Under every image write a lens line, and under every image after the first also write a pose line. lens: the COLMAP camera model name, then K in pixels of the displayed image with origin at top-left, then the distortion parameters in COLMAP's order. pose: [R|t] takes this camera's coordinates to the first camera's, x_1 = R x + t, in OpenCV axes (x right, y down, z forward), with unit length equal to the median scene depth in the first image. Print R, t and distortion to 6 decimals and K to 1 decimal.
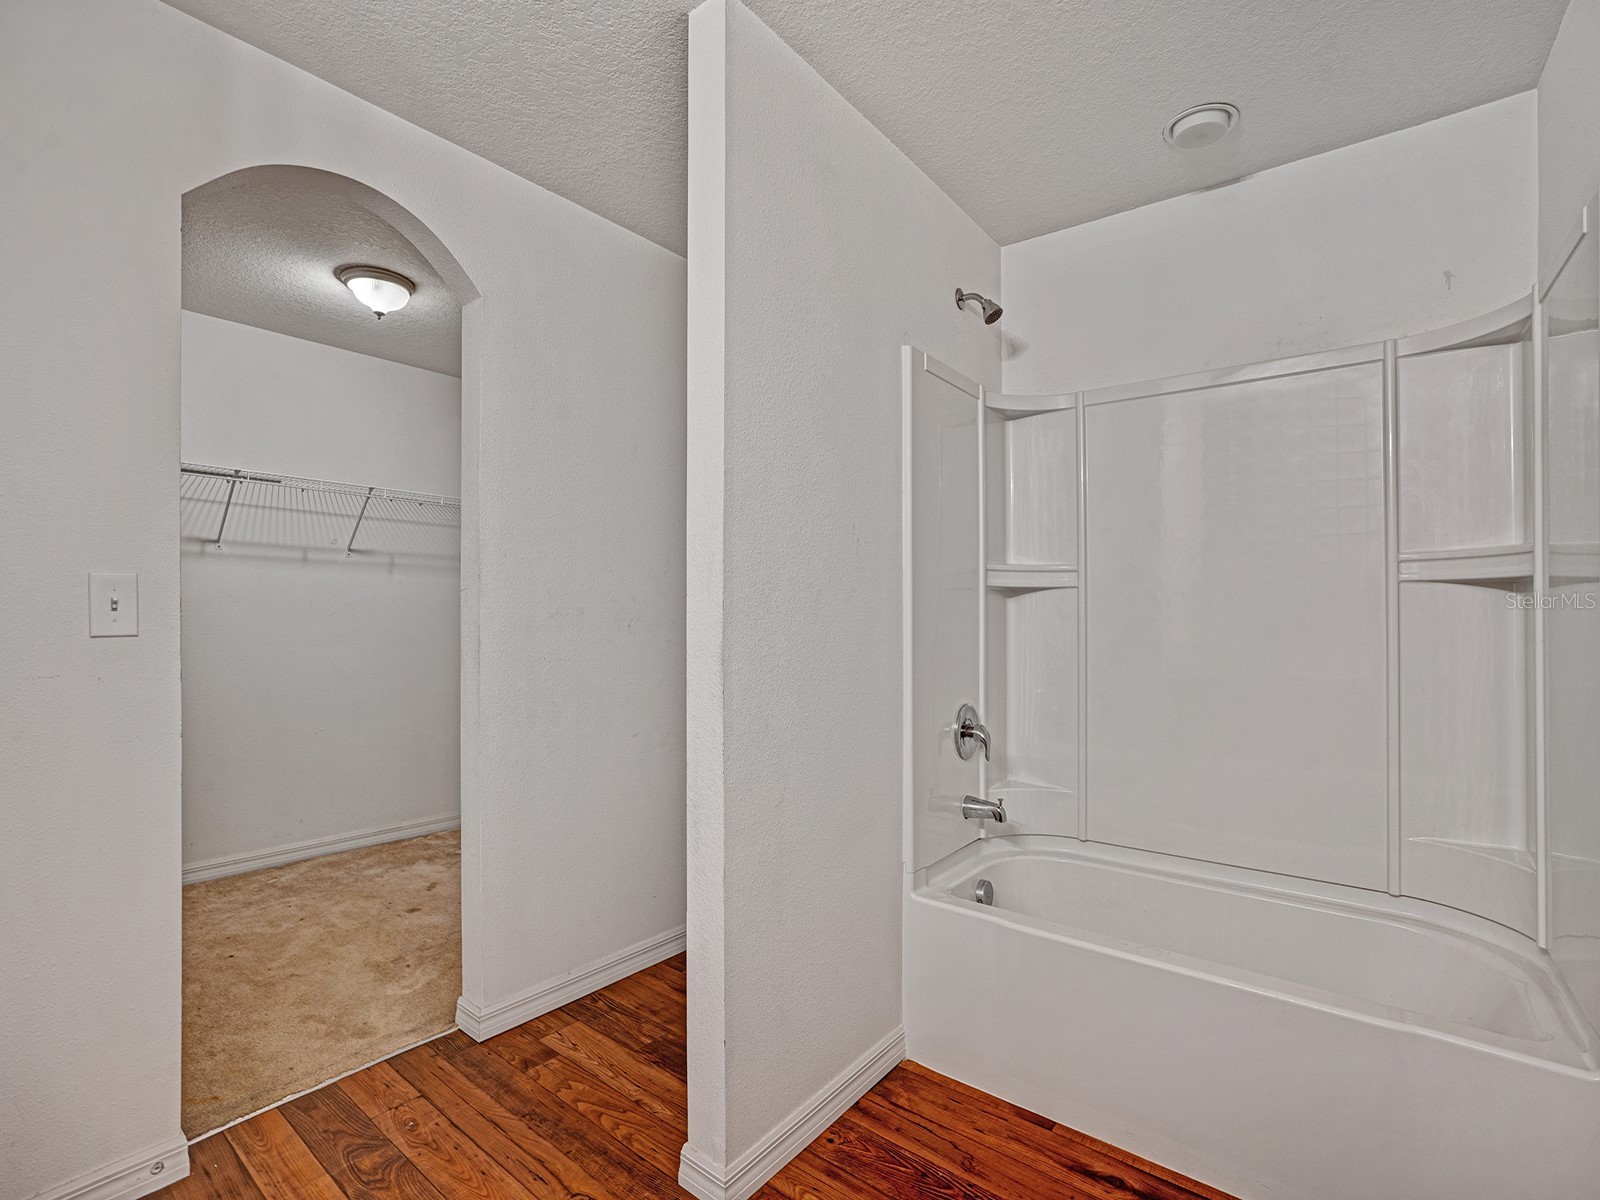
lens RADIAL K [[747.2, 0, 799.9], [0, 747.2, 626.8], [0, 0, 1]] dist [-0.067006, 0.024503]
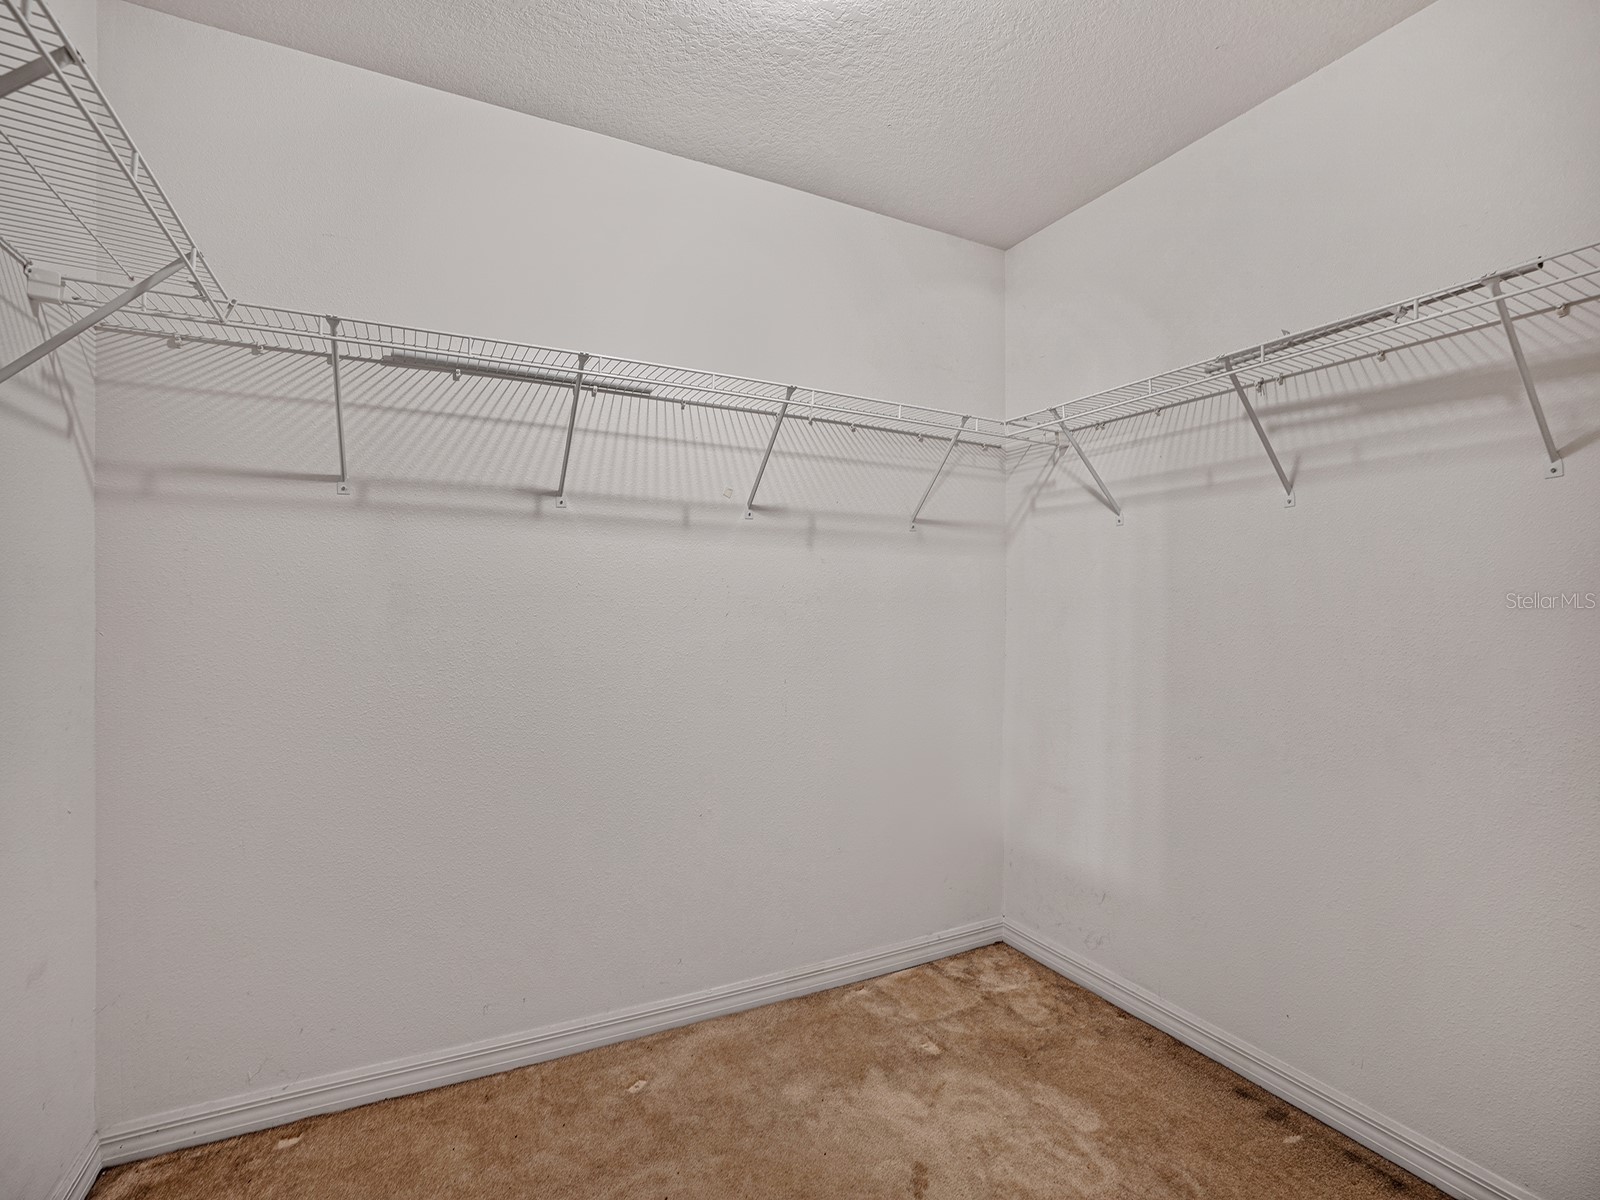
lens RADIAL K [[747.2, 0, 799.1], [0, 747.2, 628.1], [0, 0, 1]] dist [-0.067006, 0.024503]
pose [[0.911703, 0.006171, -0.410804, -0.378610], [-0.002645, 0.999955, 0.009152, -0.014000], [0.410842, -0.007258, 0.911678, 0.528497]]
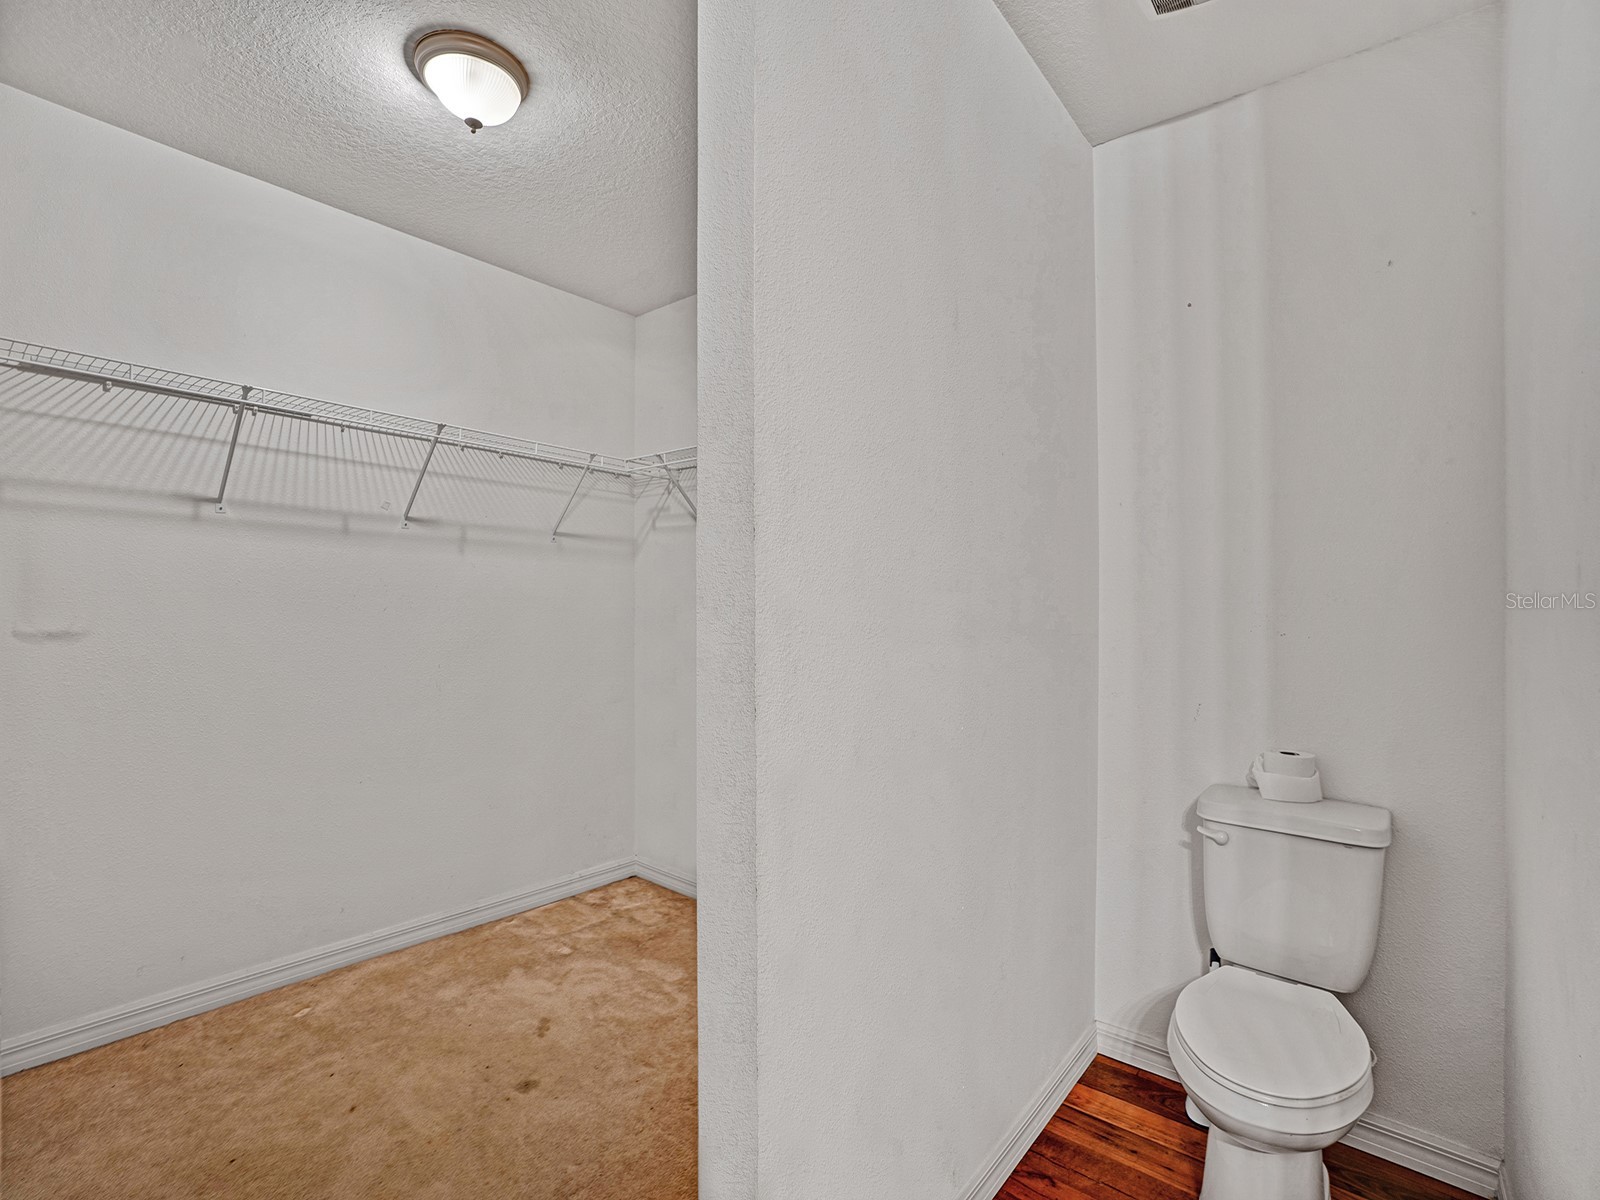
lens RADIAL K [[747.2, 0, 786.1], [0, 747.2, 628.2], [0, 0, 1]] dist [-0.067006, 0.024503]
pose [[0.999412, 0.003793, -0.034064, -0.263196], [-0.003461, 0.999946, 0.009786, -0.009295], [0.034100, -0.009662, 0.999372, 0.354203]]
